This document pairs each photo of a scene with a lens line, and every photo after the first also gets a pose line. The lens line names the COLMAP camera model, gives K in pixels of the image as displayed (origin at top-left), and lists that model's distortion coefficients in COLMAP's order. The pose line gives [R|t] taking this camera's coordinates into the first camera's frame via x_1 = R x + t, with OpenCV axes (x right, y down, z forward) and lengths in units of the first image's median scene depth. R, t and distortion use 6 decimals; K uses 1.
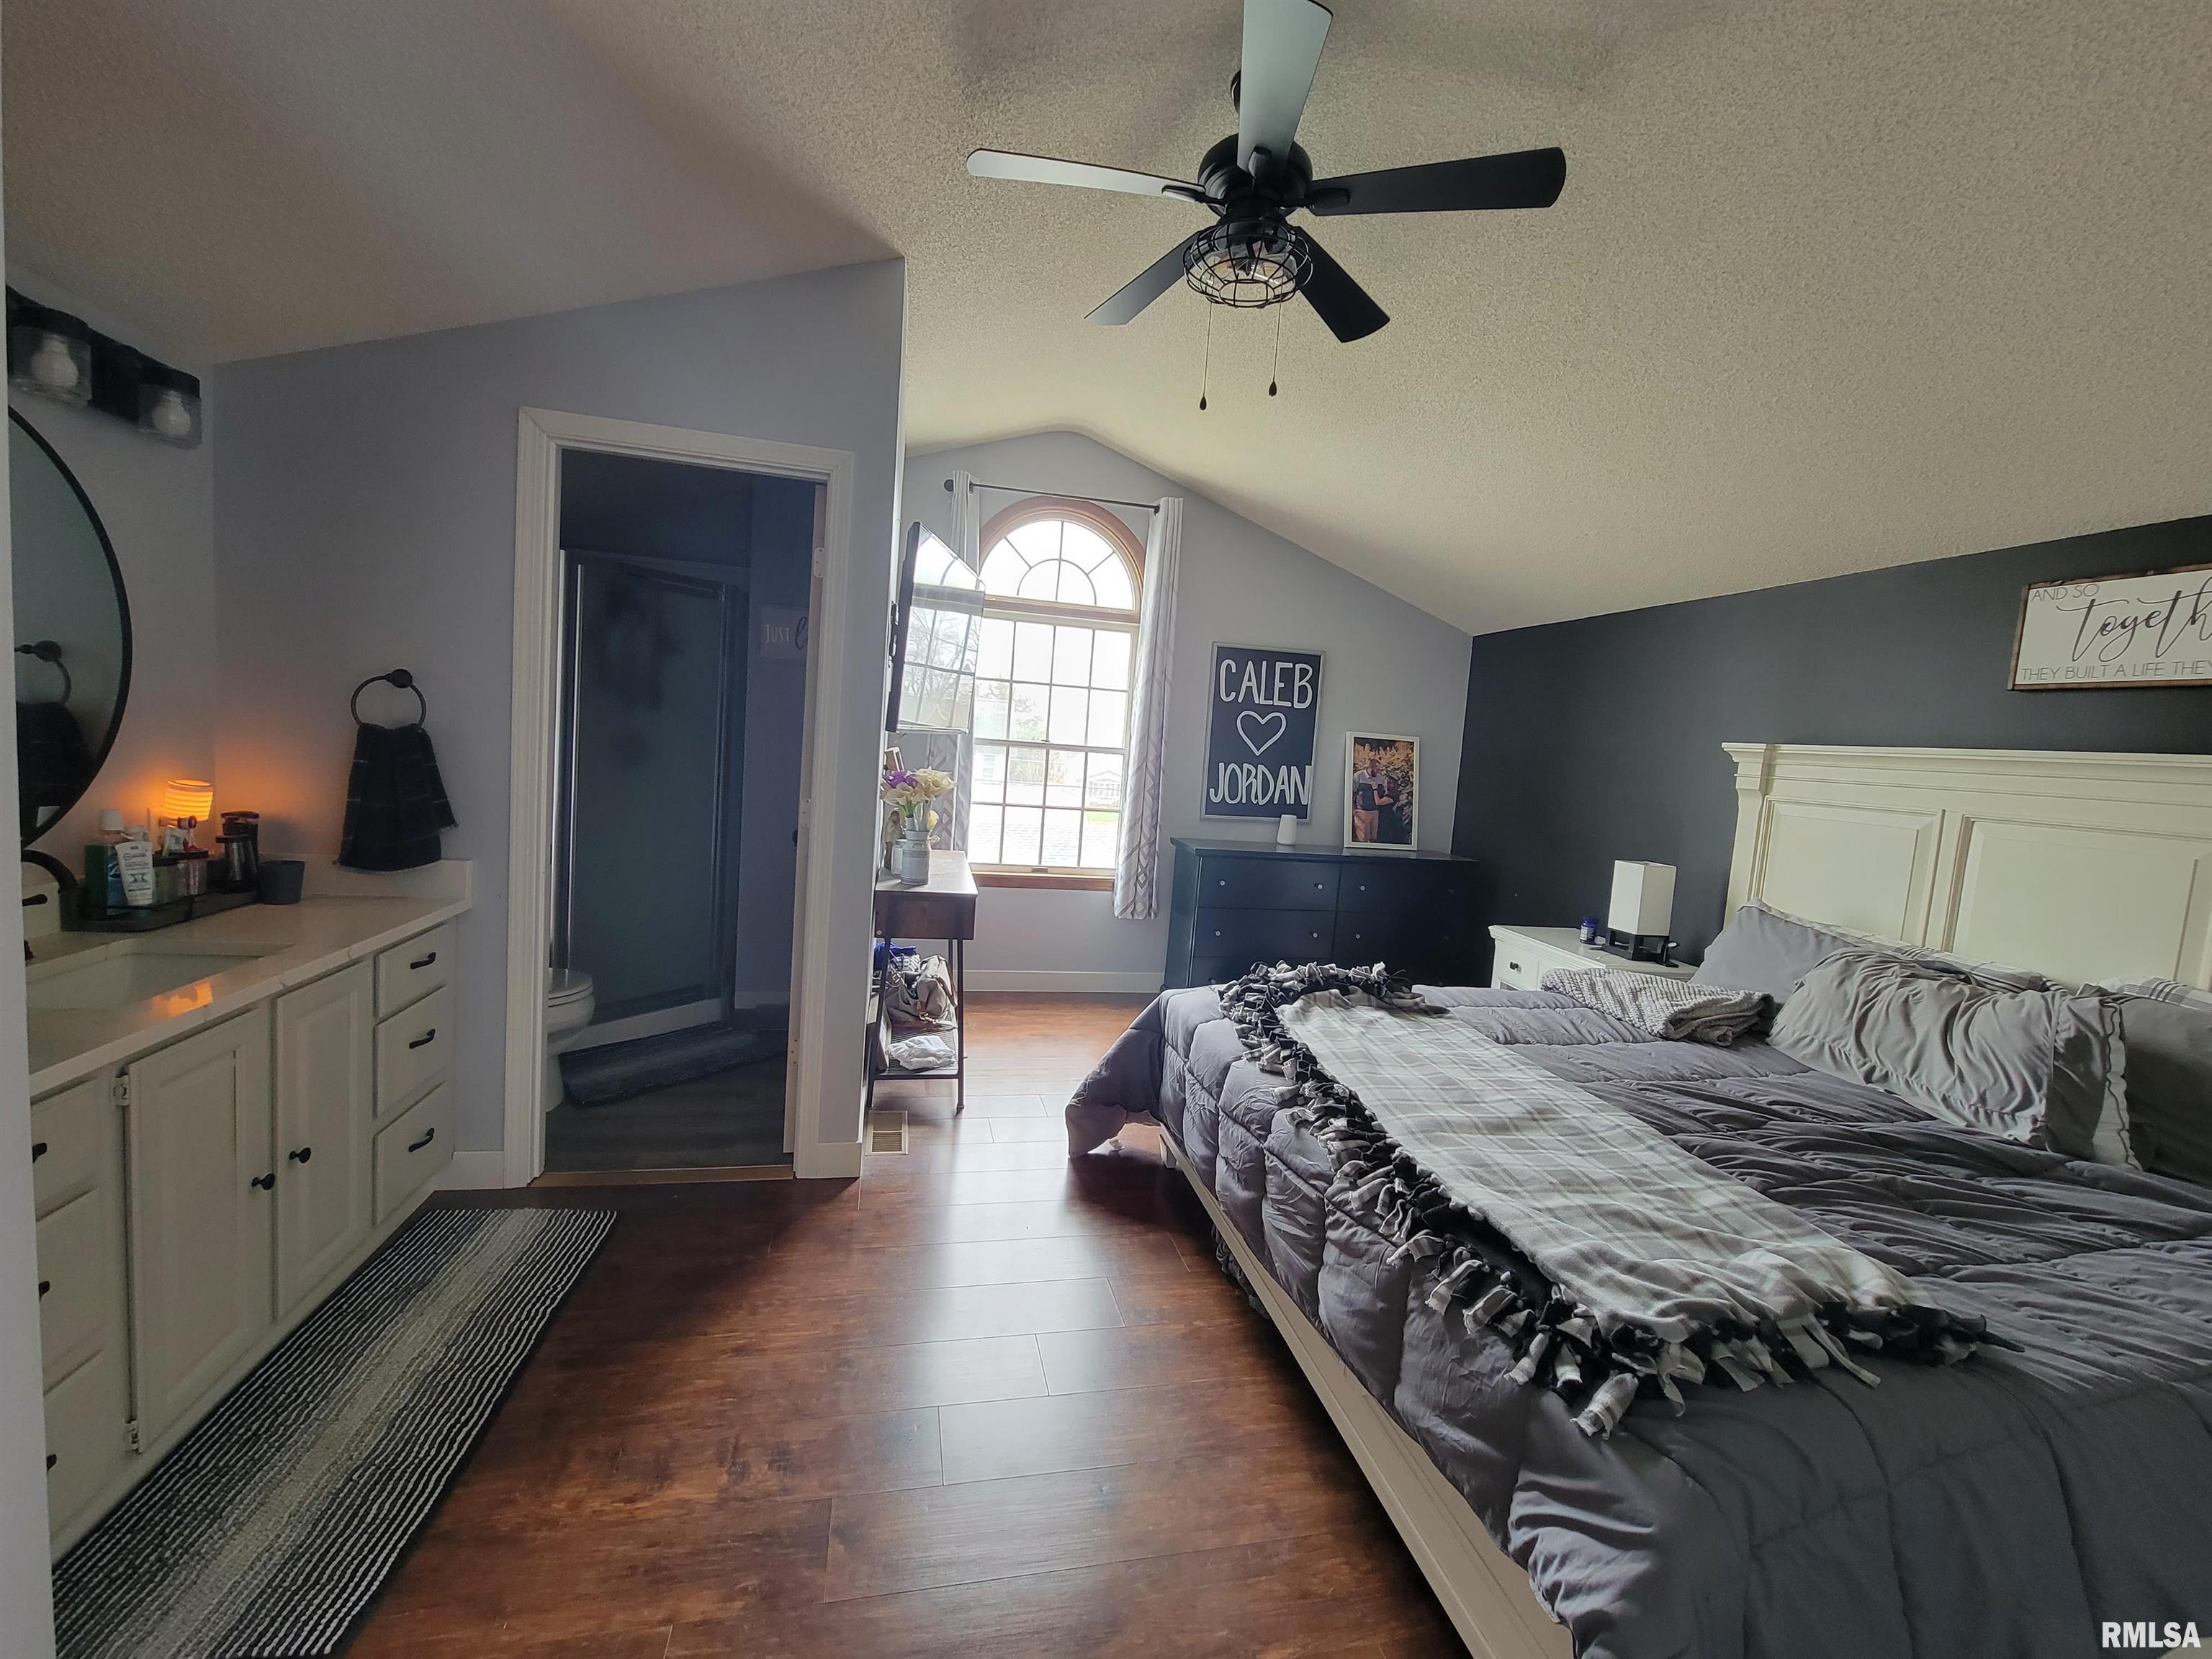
lens RADIAL K [[903.4, 0, 1107.7], [0, 903.4, 818.7], [0, 0, 1]] dist [-0.001792, -0.001137]
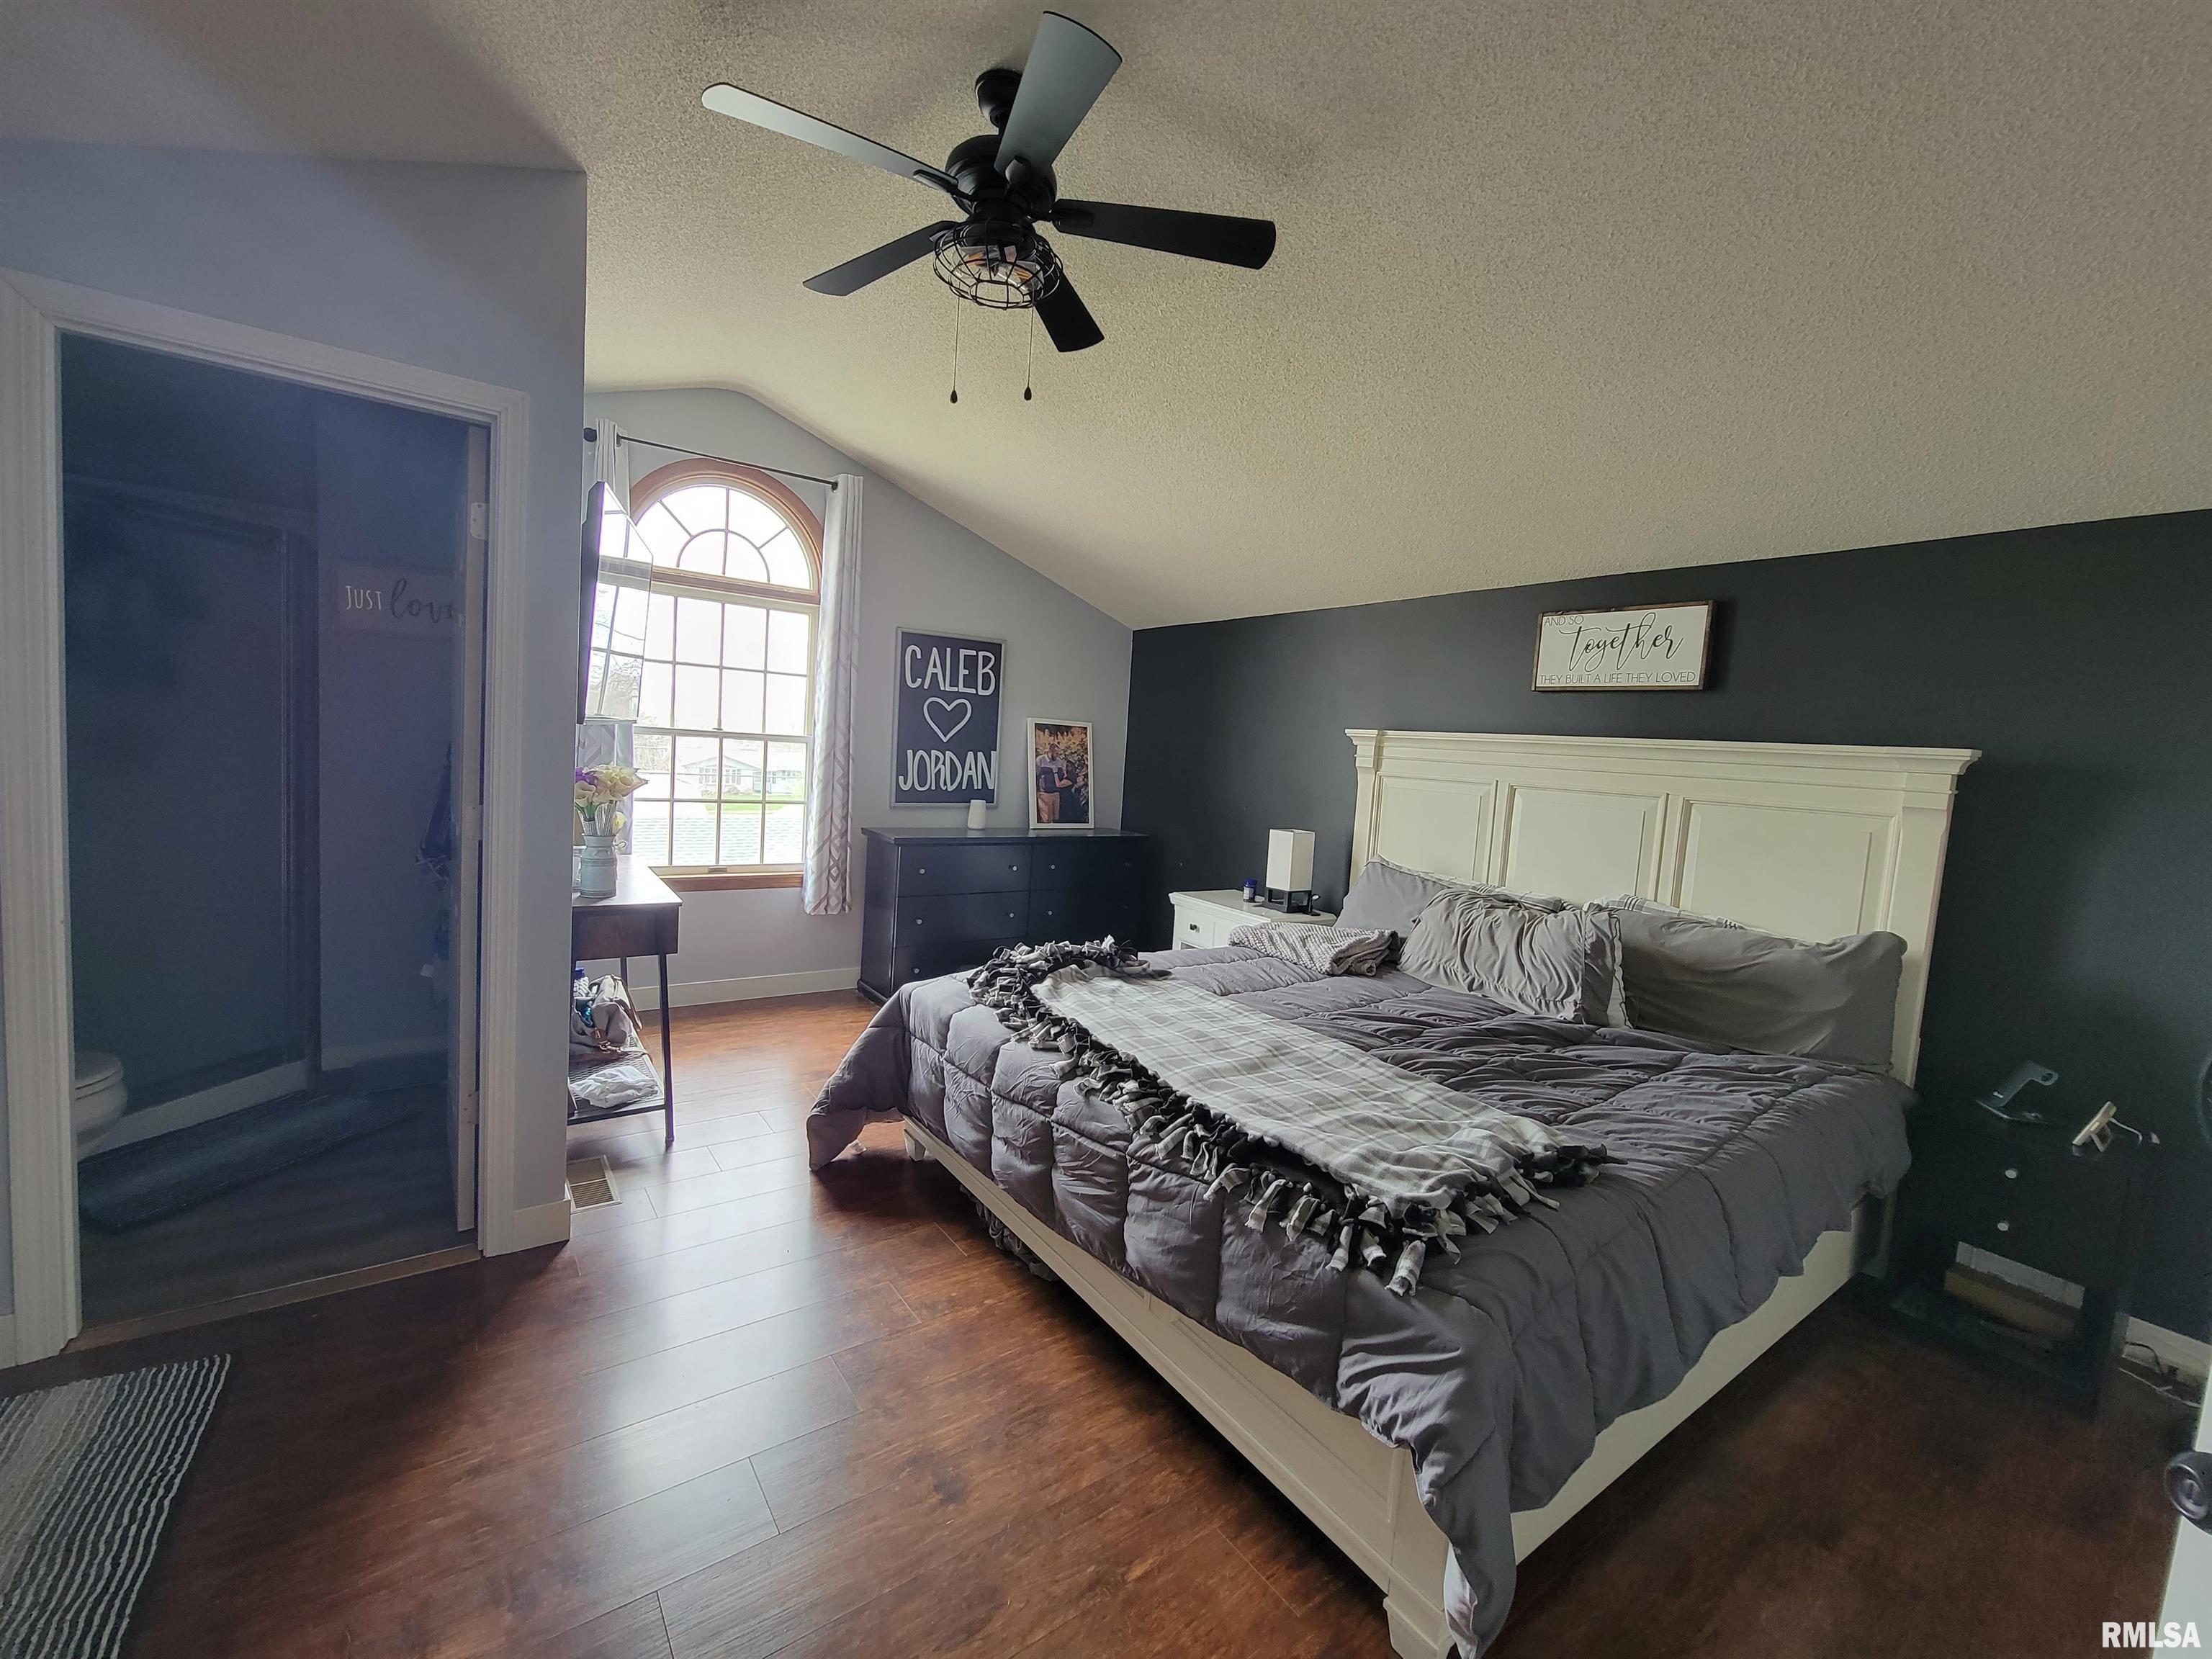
lens RADIAL K [[903.4, 0, 1107.7], [0, 903.4, 818.7], [0, 0, 1]] dist [-0.001792, -0.001137]
pose [[0.917190, -0.044980, 0.395904, -0.152677], [0.036519, 0.998915, 0.028888, -0.015293], [-0.396774, -0.012038, 0.917837, 0.007736]]
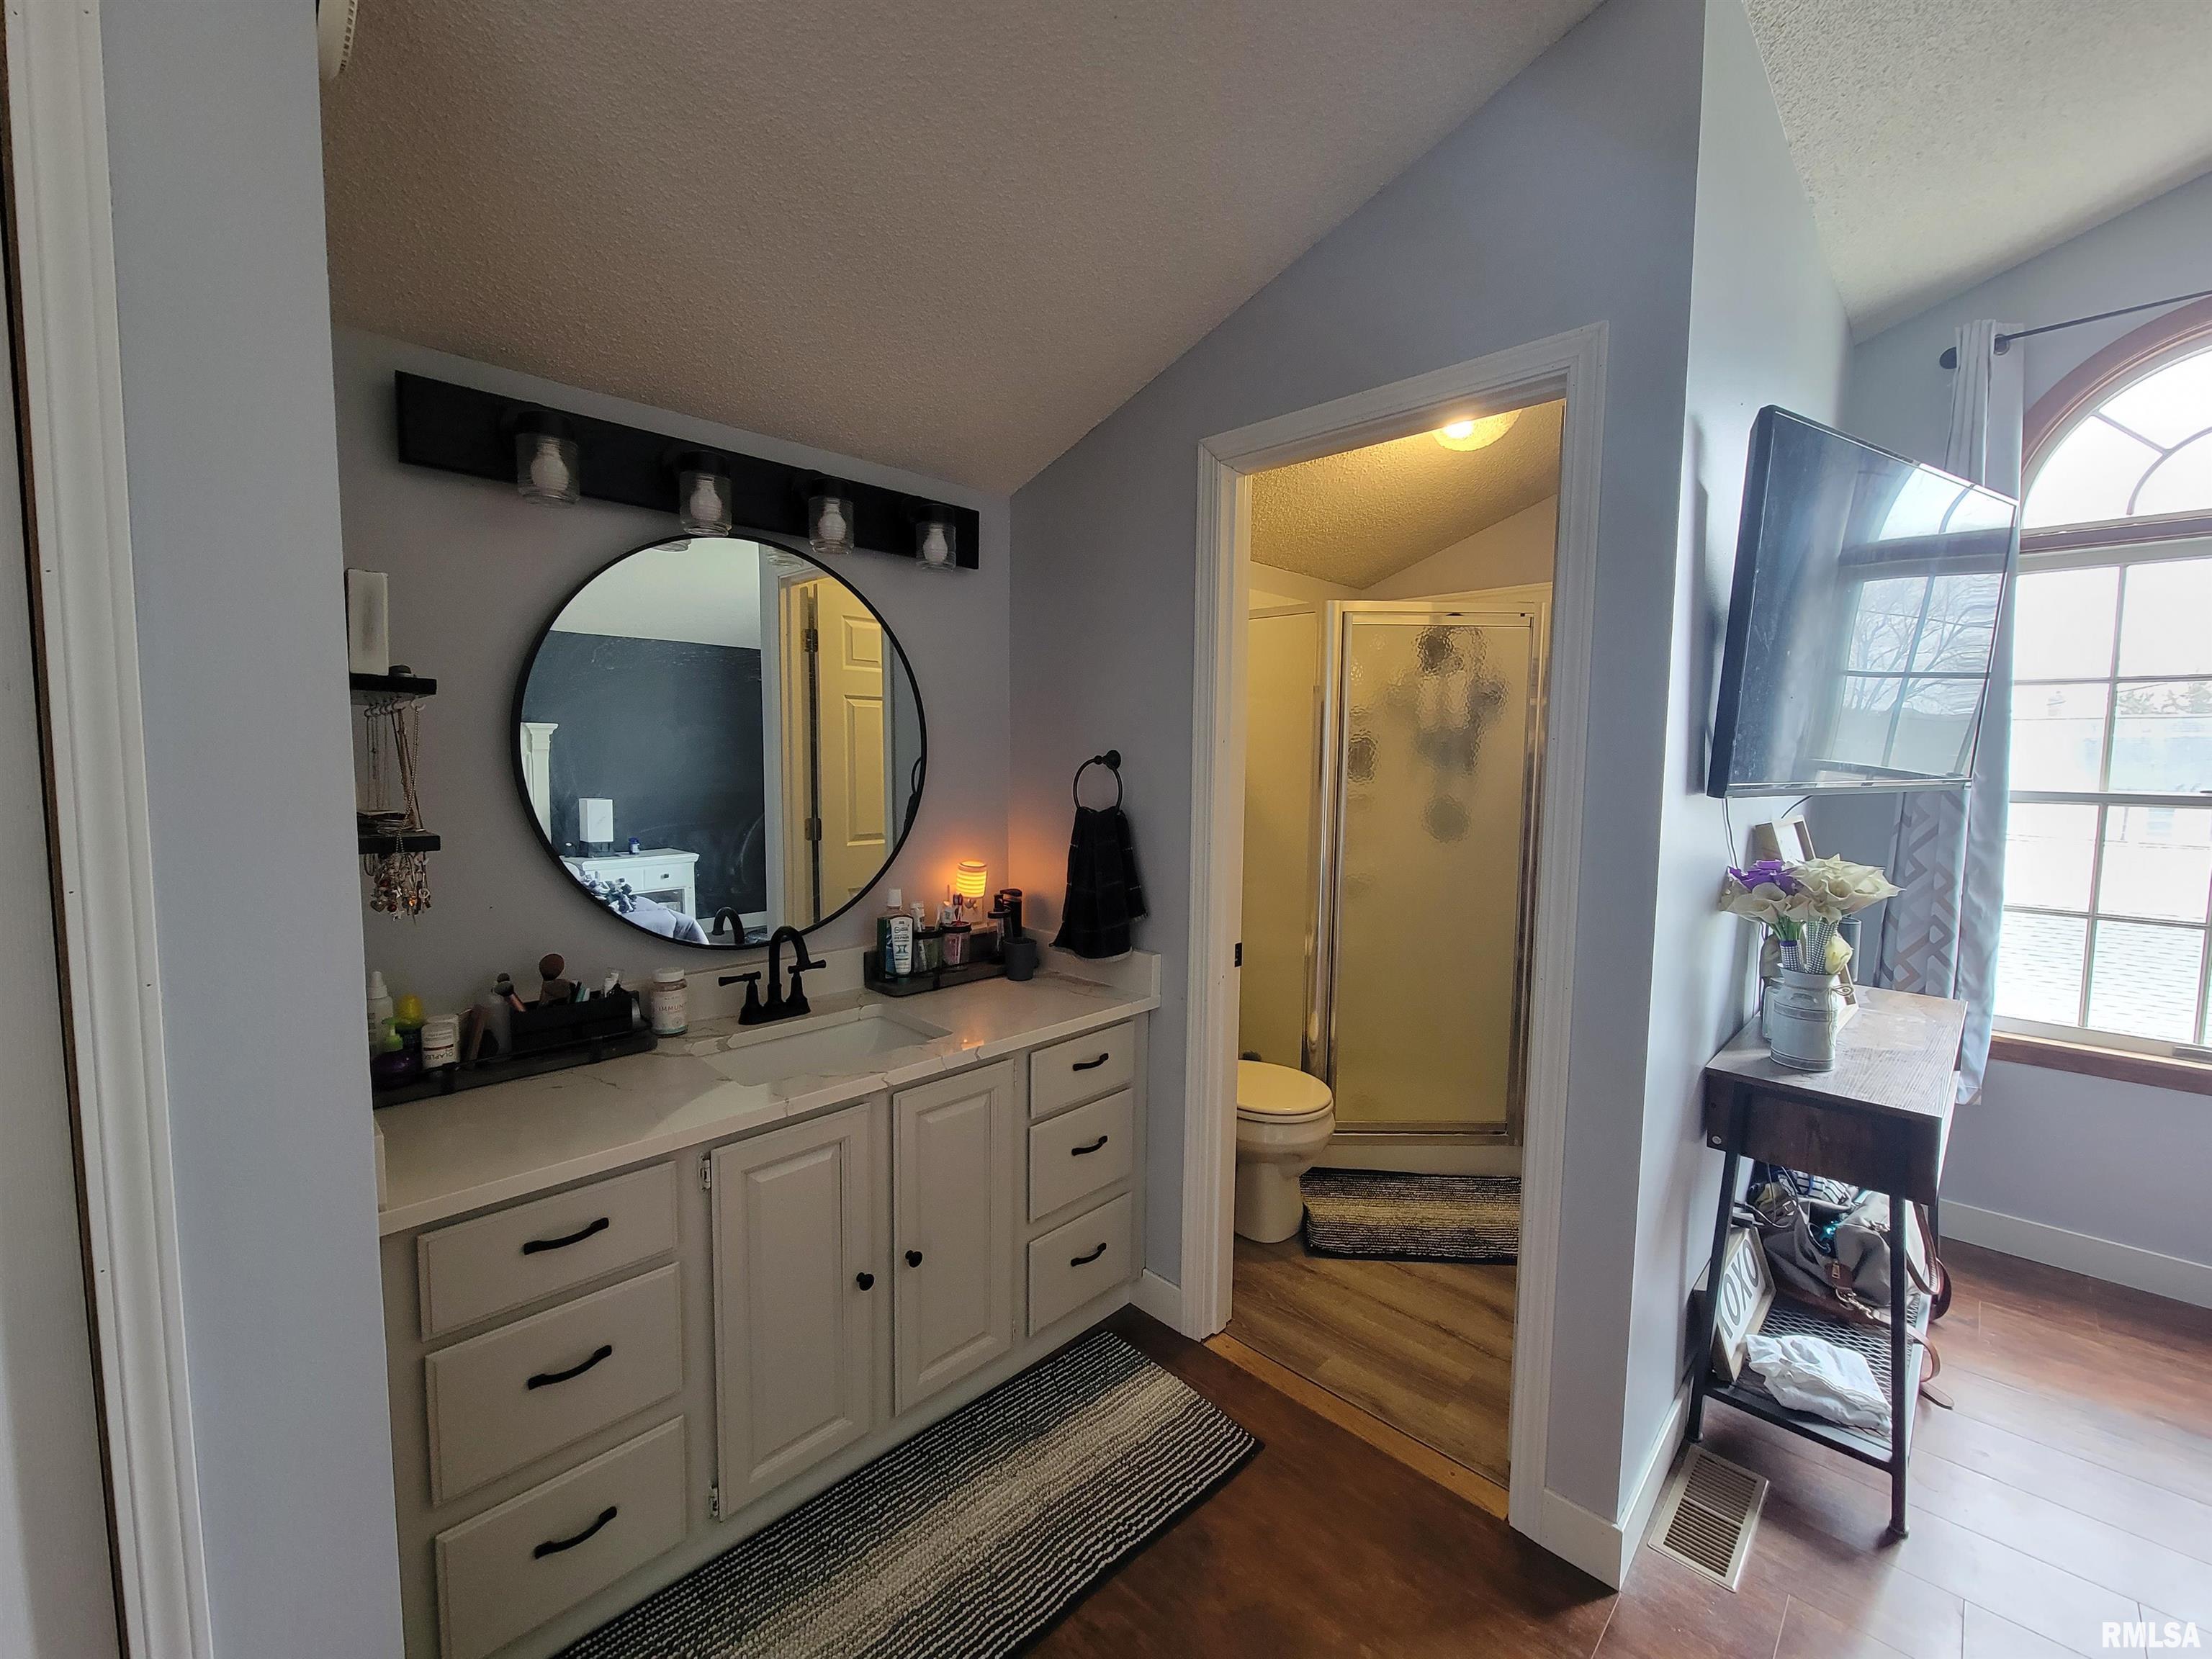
lens RADIAL K [[903.4, 0, 1107.7], [0, 903.4, 818.7], [0, 0, 1]] dist [-0.001792, -0.001137]
pose [[0.538777, -0.005955, -0.842427, 0.035299], [-0.042967, 0.998479, -0.034538, -0.060508], [0.841352, 0.054805, 0.537702, 0.492293]]
